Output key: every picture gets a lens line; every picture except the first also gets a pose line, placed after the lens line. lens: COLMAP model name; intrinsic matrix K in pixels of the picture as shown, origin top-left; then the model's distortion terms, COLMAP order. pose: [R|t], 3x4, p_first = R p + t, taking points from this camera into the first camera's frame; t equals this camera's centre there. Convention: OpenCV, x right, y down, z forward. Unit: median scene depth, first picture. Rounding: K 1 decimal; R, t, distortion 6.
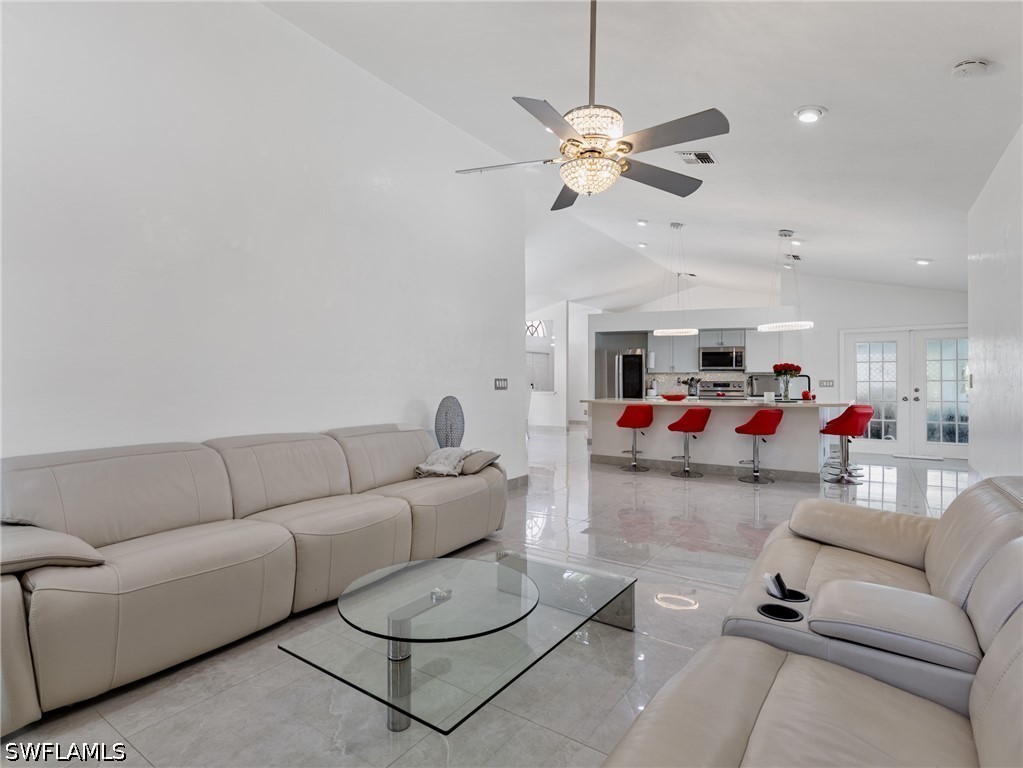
lens RADIAL K [[512.5, 0, 516.1], [0, 512.5, 383.6], [0, 0, 1]] dist [0.003673, 0.000212]
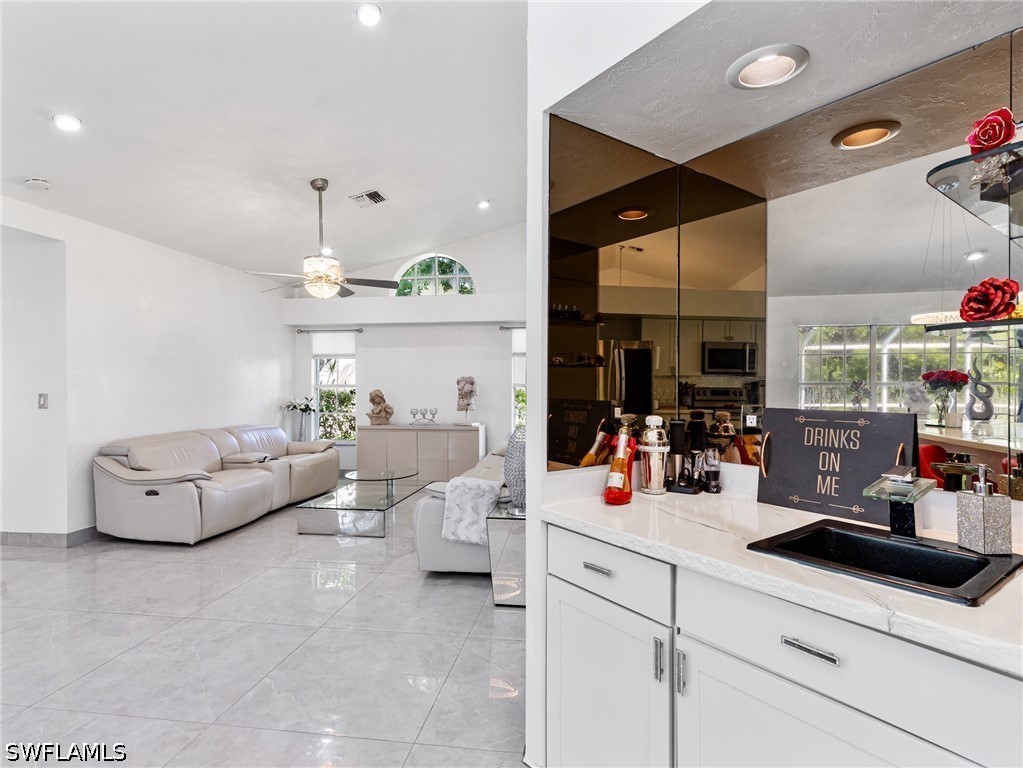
lens RADIAL K [[522.4, 0, 516.5], [0, 522.4, 384.8], [0, 0, 1]] dist [0.002972, 0.000243]
pose [[-0.893595, 0.003865, -0.448857, 0.095997], [0.003463, 0.999993, 0.001718, -0.016356], [0.448860, -0.000019, -0.893602, 0.794190]]
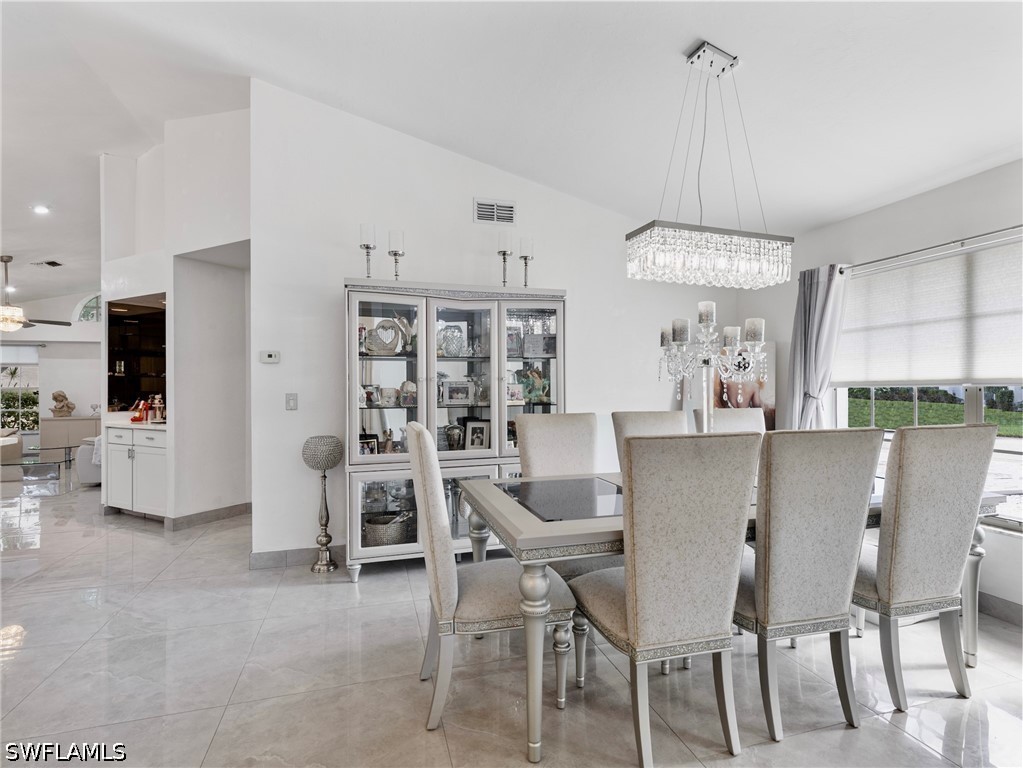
lens RADIAL K [[512.5, 0, 516.1], [0, 512.5, 383.6], [0, 0, 1]] dist [0.003673, 0.000212]
pose [[-0.617652, 0.003417, -0.786444, 0.173781], [0.008608, 0.999960, -0.002416, -0.012473], [0.786404, -0.008262, -0.617657, 1.338497]]
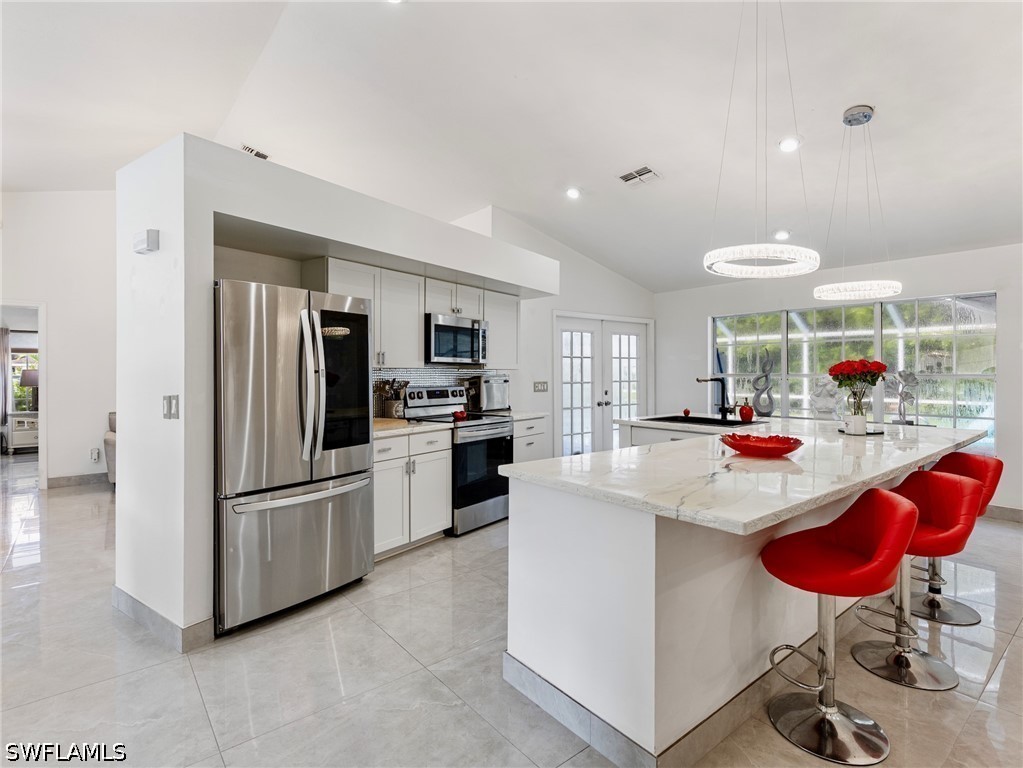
lens RADIAL K [[521.8, 0, 515.5], [0, 521.8, 372.4], [0, 0, 1]] dist [0.006807, 0.000154]
pose [[0.277976, -0.000591, 0.960588, -0.064099], [0.000081, 1.000000, 0.000591, -0.018765], [-0.960588, -0.000087, 0.277976, 0.816201]]
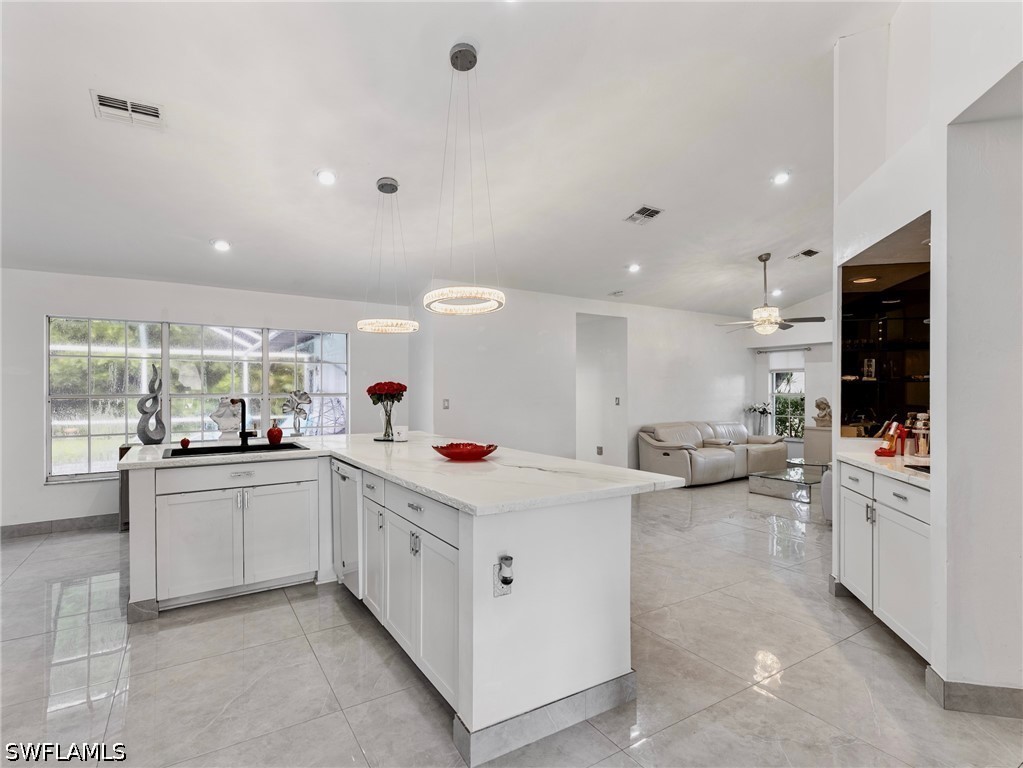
lens RADIAL K [[515.1, 0, 523.4], [0, 515.1, 391.9], [0, 0, 1]] dist [0.004721, 0.000089]
pose [[-0.924587, 0.000849, 0.380969, 0.076442], [0.000740, 1.000000, -0.000431, -0.018482], [-0.380969, -0.000116, -0.924588, 1.062858]]
